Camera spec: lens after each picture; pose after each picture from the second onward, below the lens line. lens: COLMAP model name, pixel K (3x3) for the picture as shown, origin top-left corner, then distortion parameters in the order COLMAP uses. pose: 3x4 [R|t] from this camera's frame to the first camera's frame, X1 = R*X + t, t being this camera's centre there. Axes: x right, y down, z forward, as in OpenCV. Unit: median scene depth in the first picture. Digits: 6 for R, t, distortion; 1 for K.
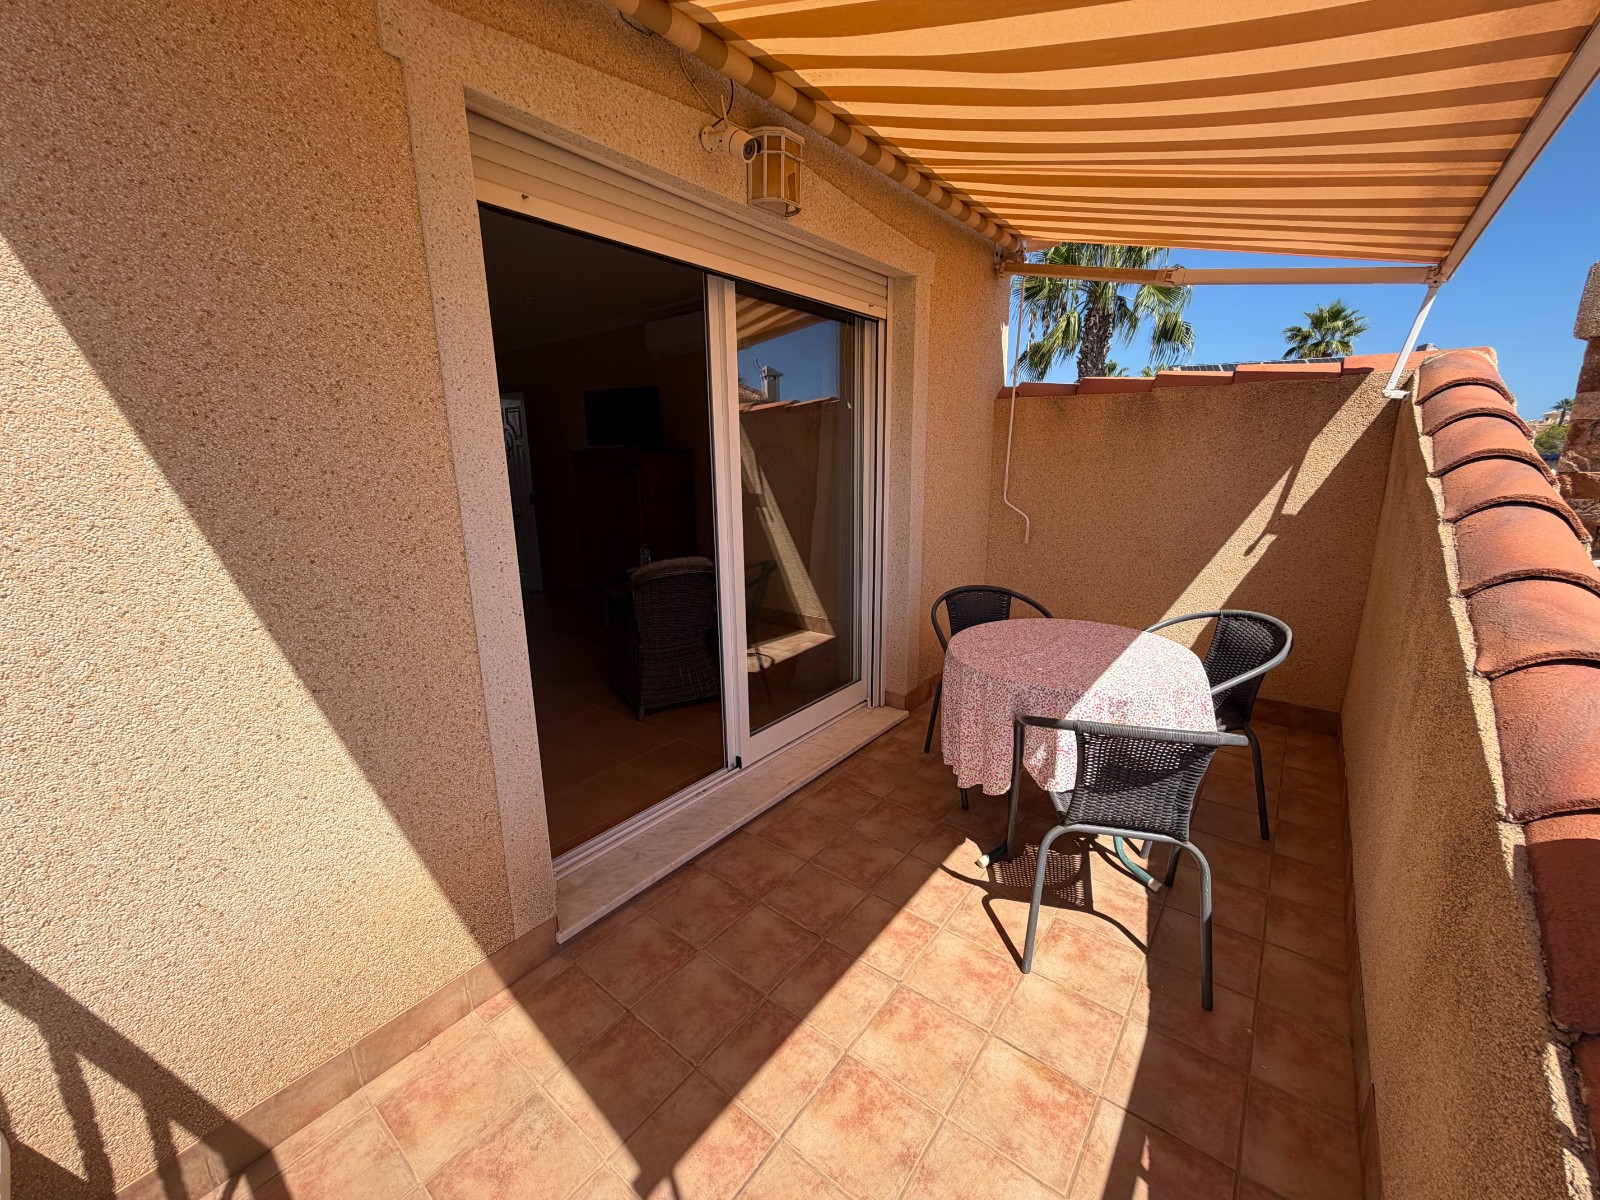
lens RADIAL K [[642.0, 0, 796.9], [0, 642.0, 600.0], [0, 0, 1]] dist [0.001313, -0.000421]
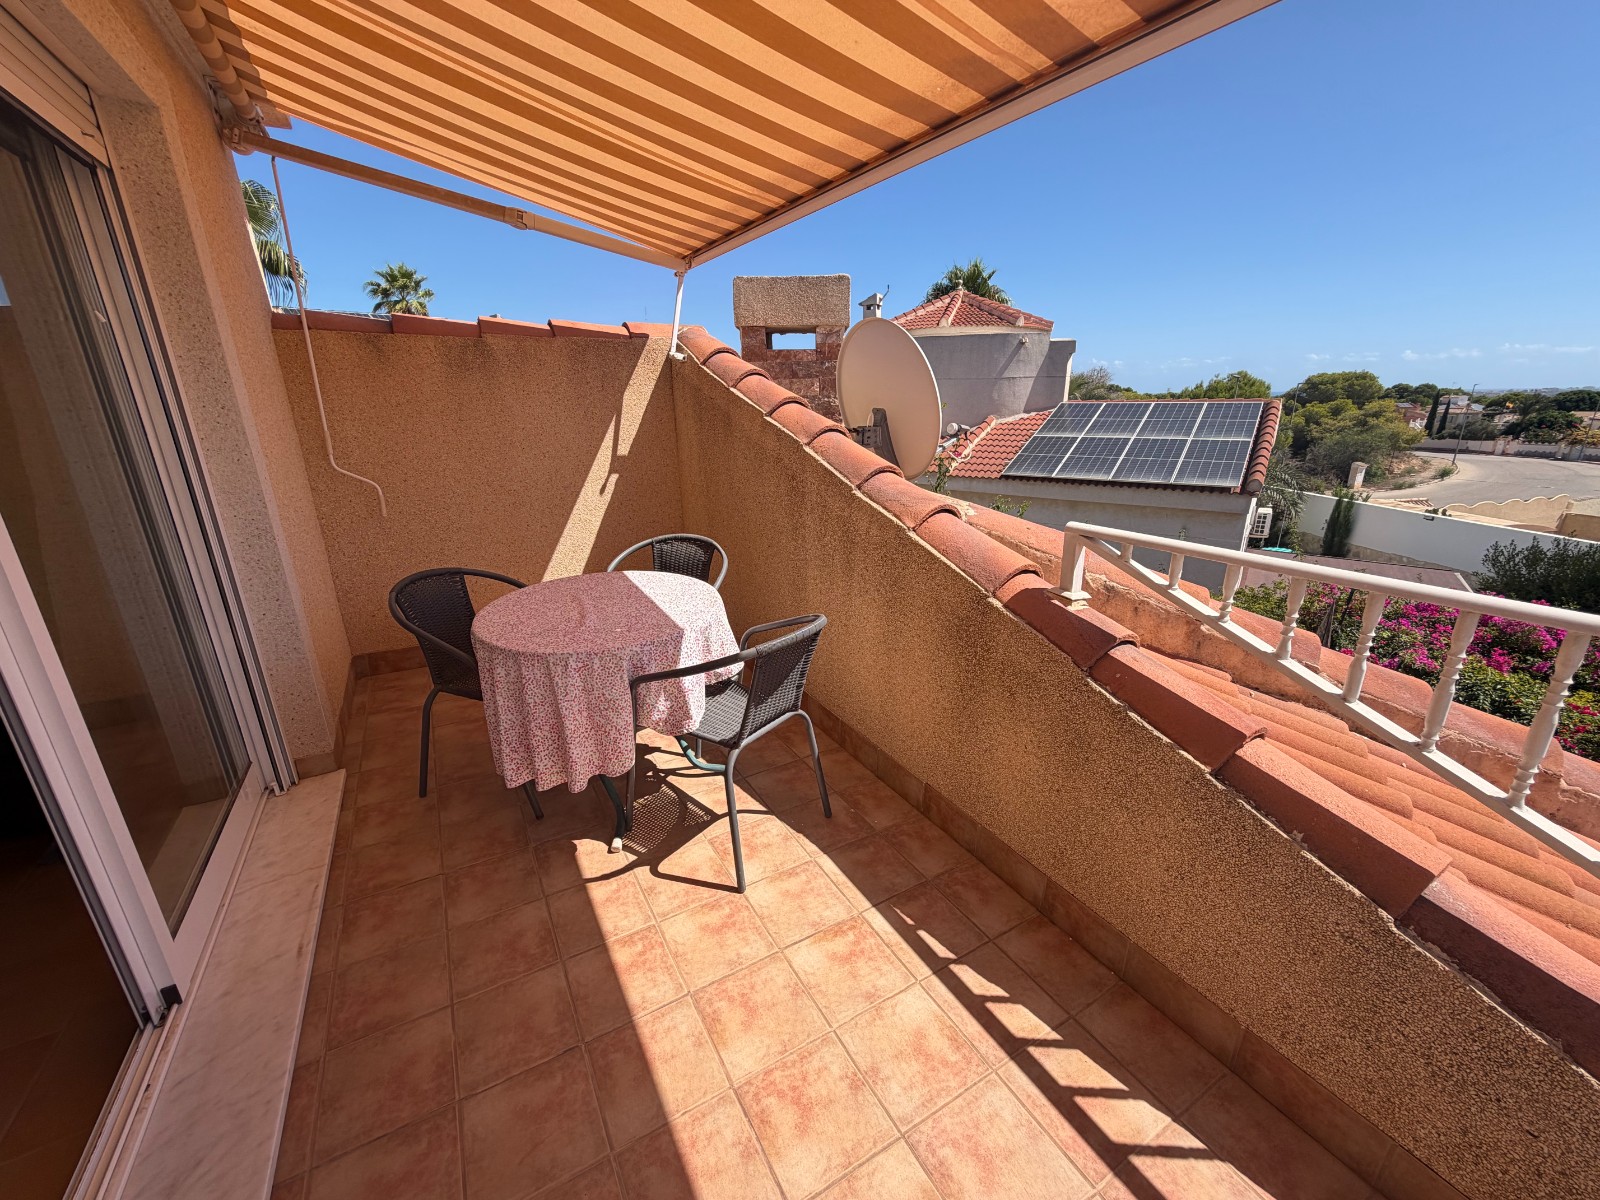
lens RADIAL K [[642.0, 0, 798.6], [0, 642.0, 598.6], [0, 0, 1]] dist [0.001313, -0.000421]
pose [[0.368372, -0.274535, 0.888219, -0.369563], [0.216911, 0.954416, 0.205036, -0.075185], [-0.904020, 0.117135, 0.411129, 0.360718]]
